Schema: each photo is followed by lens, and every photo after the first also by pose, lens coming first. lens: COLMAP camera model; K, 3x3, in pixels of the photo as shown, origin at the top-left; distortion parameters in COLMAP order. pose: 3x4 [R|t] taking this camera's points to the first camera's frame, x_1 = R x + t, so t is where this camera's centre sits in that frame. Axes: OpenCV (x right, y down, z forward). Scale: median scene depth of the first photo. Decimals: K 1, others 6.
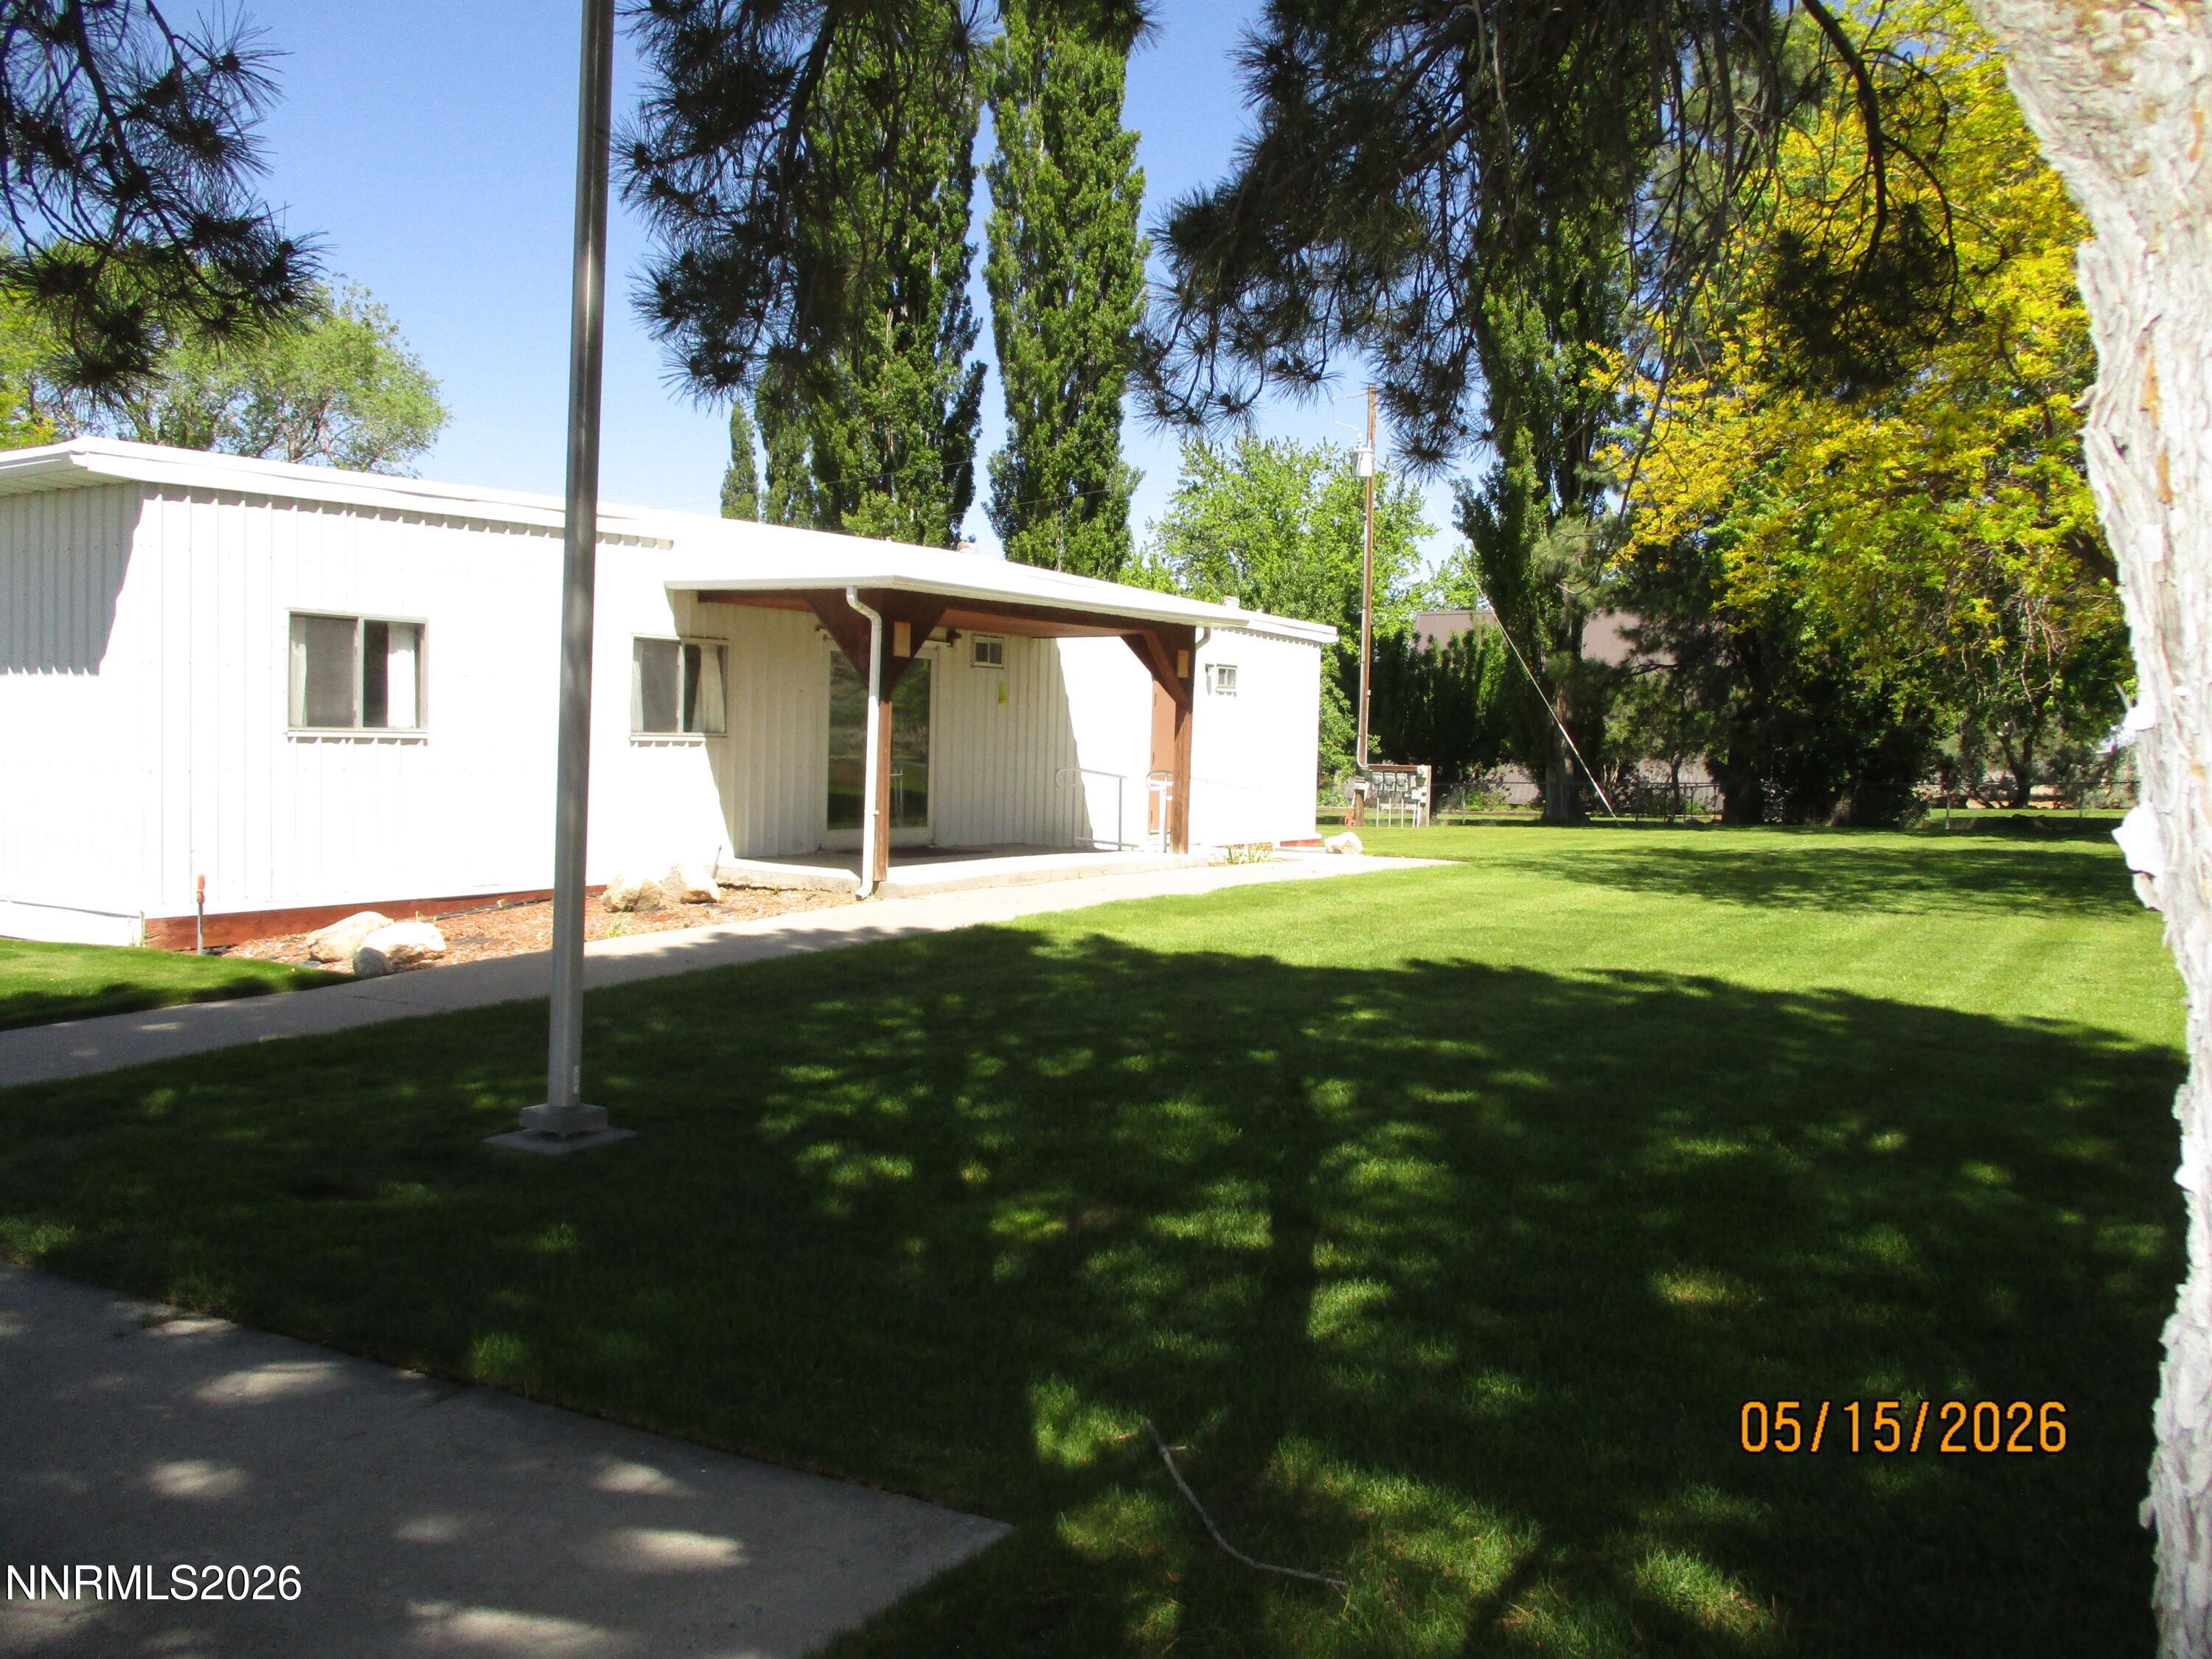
lens RADIAL K [[1827.0, 0, 1106.0], [0, 1827.0, 829.5], [0, 0, 1]] dist [-0.034198, 0.006014]
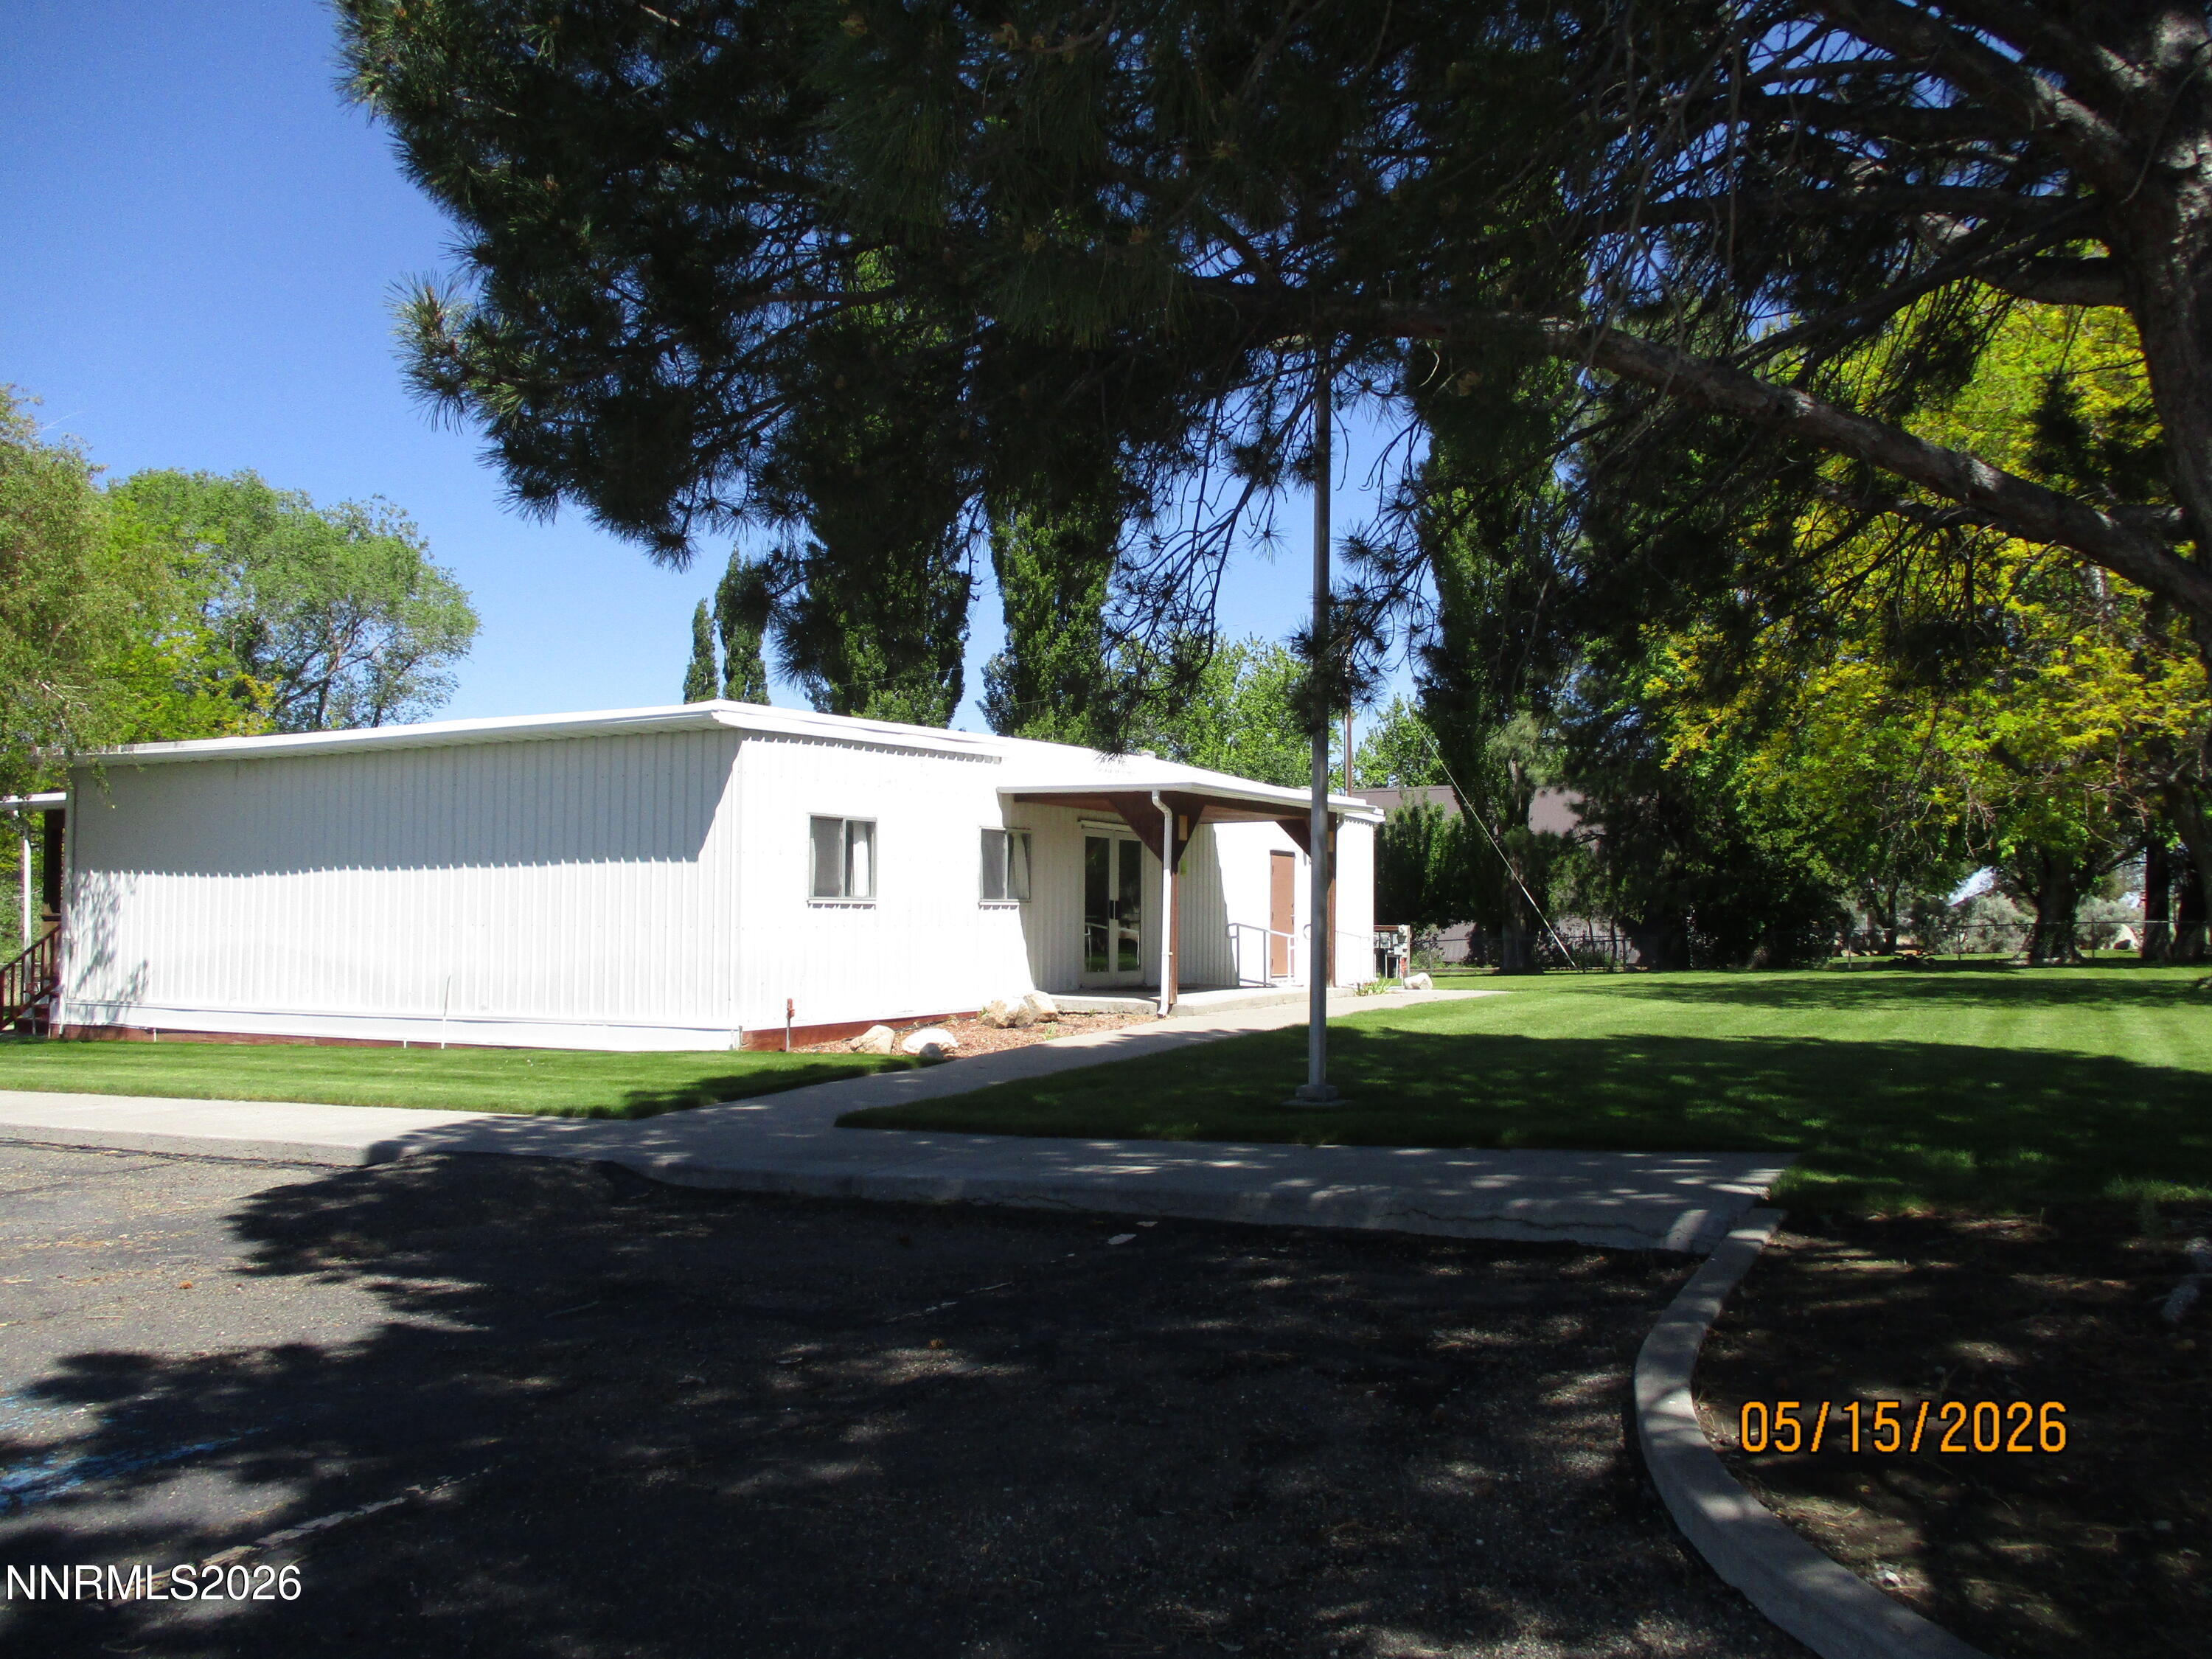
lens RADIAL K [[1827.0, 0, 1106.0], [0, 1827.0, 829.5], [0, 0, 1]] dist [-0.034198, 0.006014]
pose [[0.996908, -0.016248, 0.076883, -0.100751], [0.023555, 0.995187, -0.095116, 0.009916], [-0.074968, 0.096633, 0.992493, -0.133418]]
